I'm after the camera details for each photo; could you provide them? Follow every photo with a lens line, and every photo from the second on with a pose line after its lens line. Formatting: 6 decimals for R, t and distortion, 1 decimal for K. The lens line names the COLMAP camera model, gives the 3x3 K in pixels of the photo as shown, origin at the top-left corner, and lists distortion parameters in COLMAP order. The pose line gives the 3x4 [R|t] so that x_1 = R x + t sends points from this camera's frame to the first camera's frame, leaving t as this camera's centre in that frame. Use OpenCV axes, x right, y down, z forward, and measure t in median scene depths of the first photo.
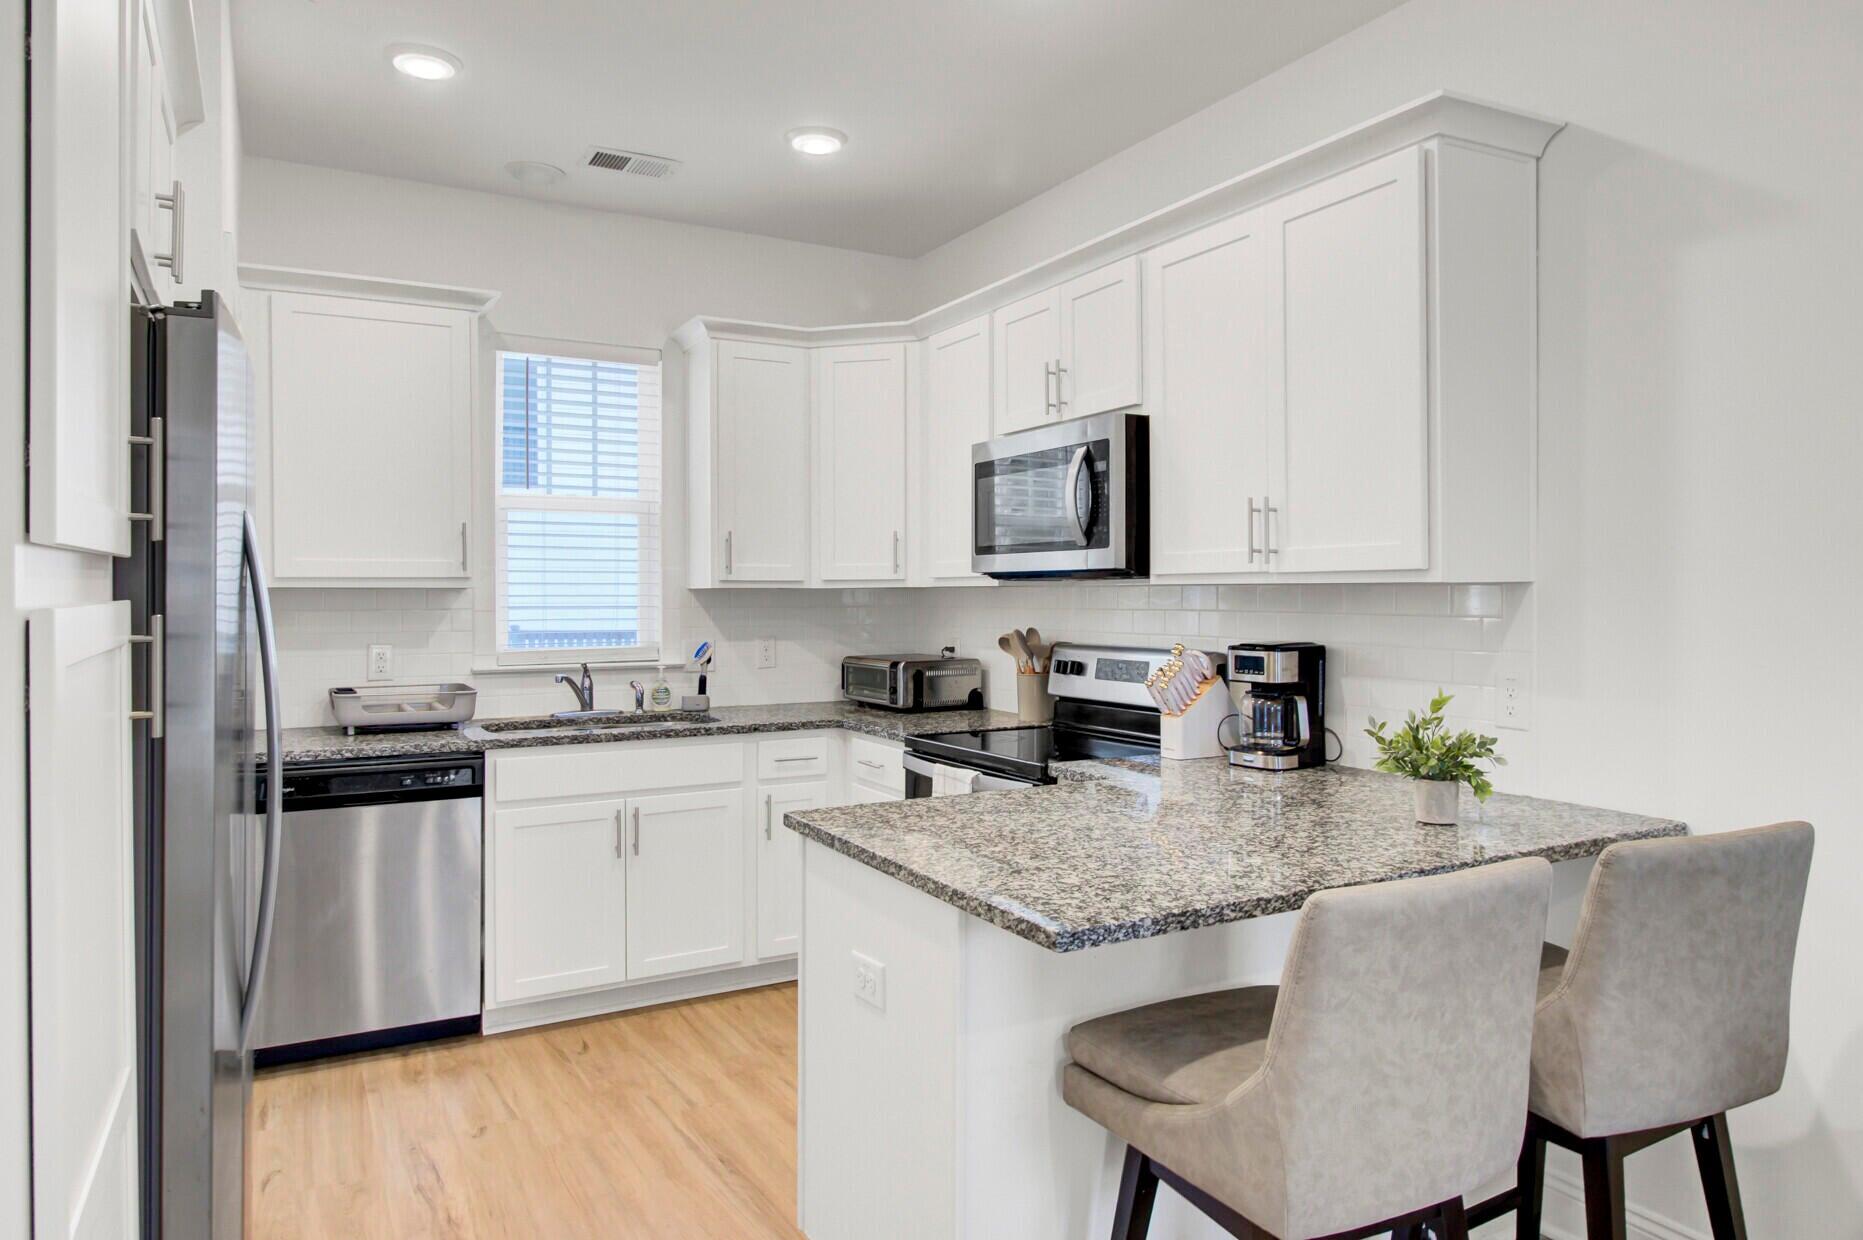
lens RADIAL K [[1202.0, 0, 932.8], [0, 1202.0, 609.2], [0, 0, 1]] dist [0.003016, -0.007954]
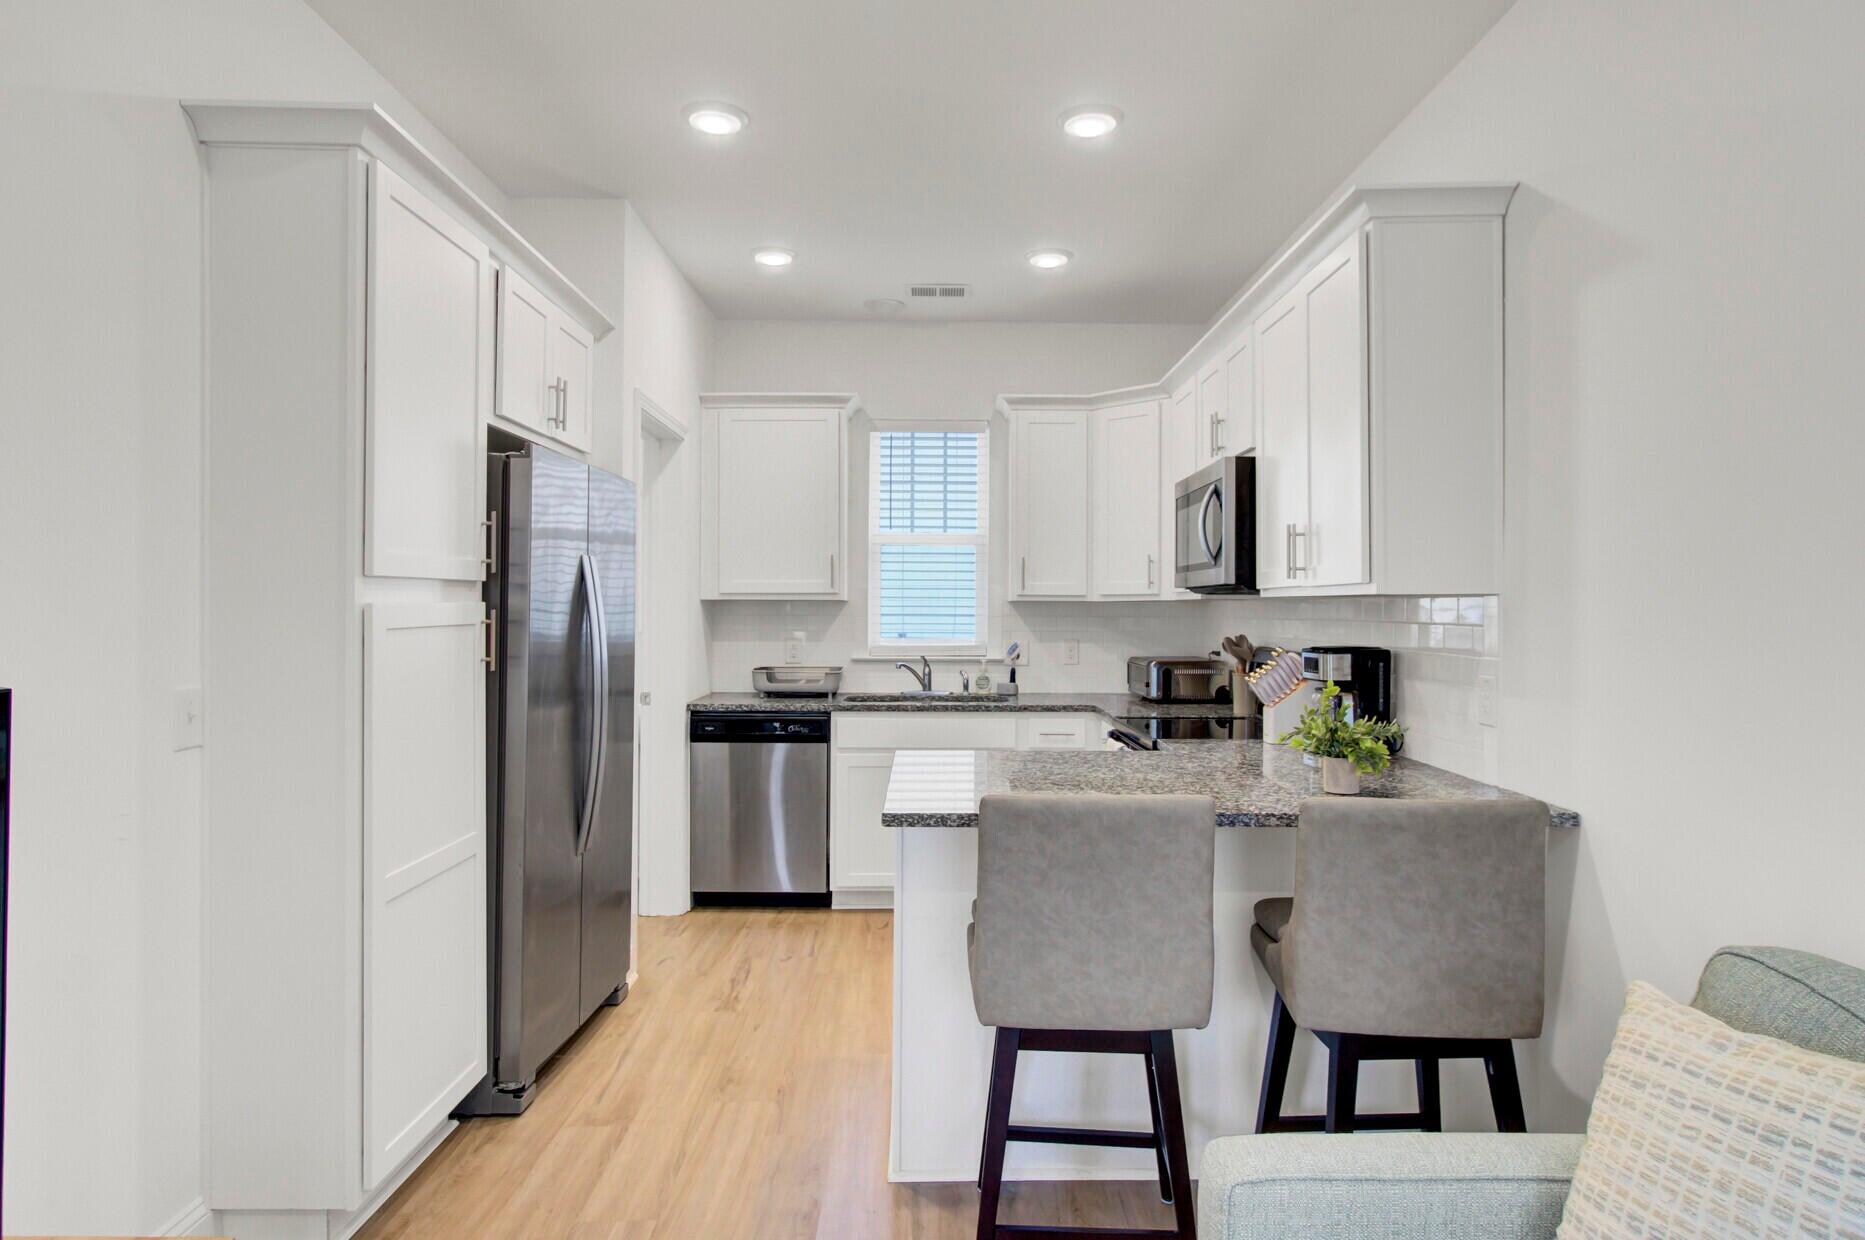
lens RADIAL K [[1111.5, 0, 933.0], [0, 1111.5, 615.3], [0, 0, 1]] dist [0.000222, -0.000956]
pose [[0.872346, 0.007363, -0.488833, 0.388751], [-0.011019, 0.999929, -0.004603, 0.005514], [0.488764, 0.009401, 0.872365, -0.112478]]
